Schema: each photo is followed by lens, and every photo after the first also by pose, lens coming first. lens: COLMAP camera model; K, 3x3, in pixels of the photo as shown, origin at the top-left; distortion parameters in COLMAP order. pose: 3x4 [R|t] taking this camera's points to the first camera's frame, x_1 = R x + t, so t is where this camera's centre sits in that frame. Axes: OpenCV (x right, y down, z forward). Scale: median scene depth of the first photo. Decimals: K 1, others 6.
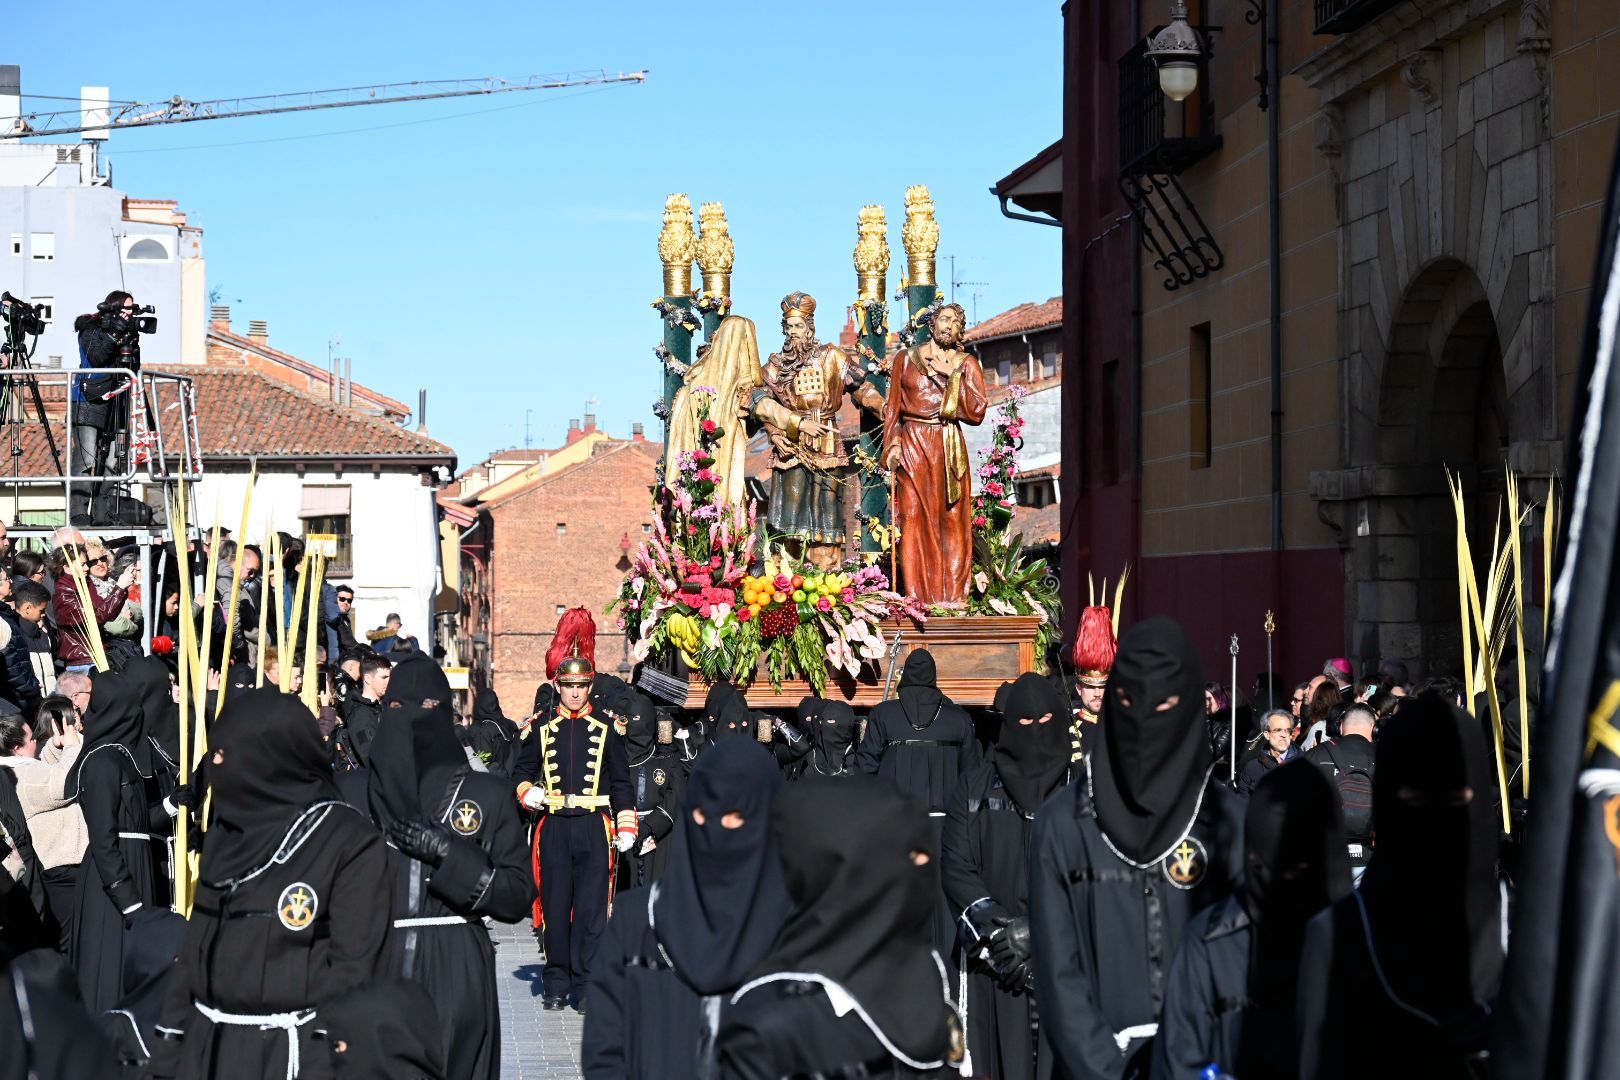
lens RADIAL K [[3885.2, 0, 810.0], [0, 3885.2, 540.0], [0, 0, 1]] dist [-0.033768, 0.138014]
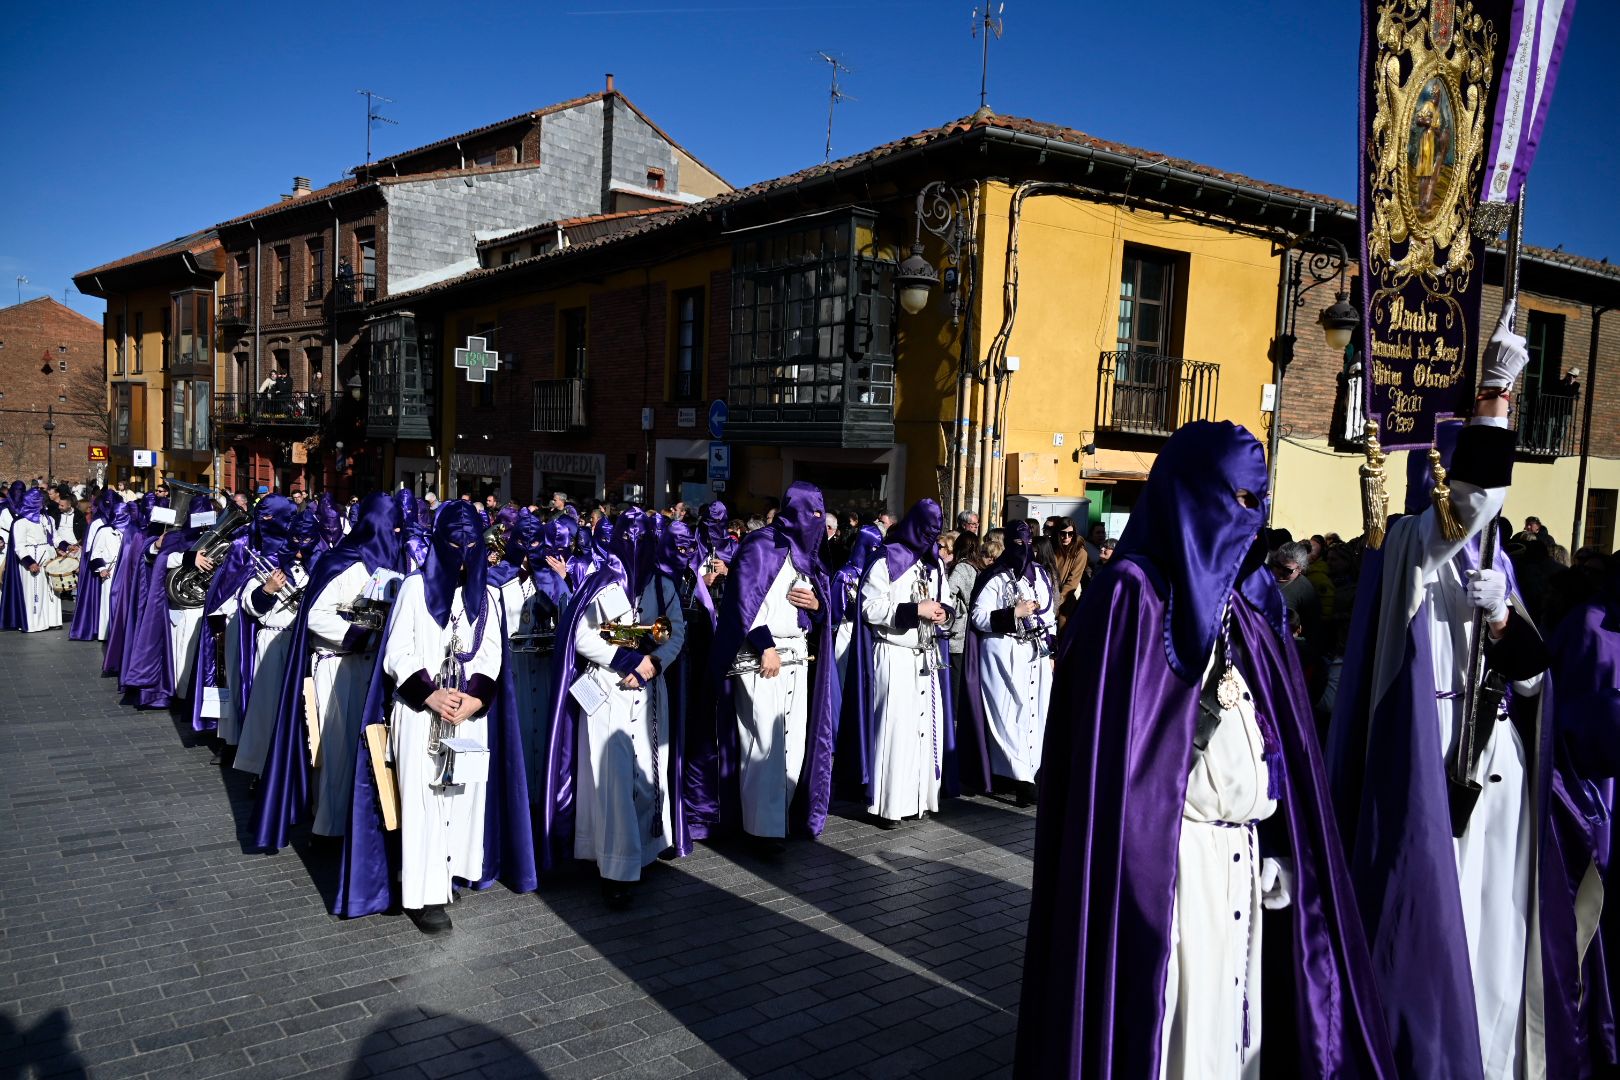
lens RADIAL K [[982.5, 0, 741.4], [0, 982.5, 533.2], [0, 0, 1]] dist [0.023087, -0.032484]
pose [[0.841536, -0.006226, 0.540164, -0.041652], [-0.045812, 0.995509, 0.082847, 0.043701], [-0.538254, -0.094464, 0.837472, 0.775081]]
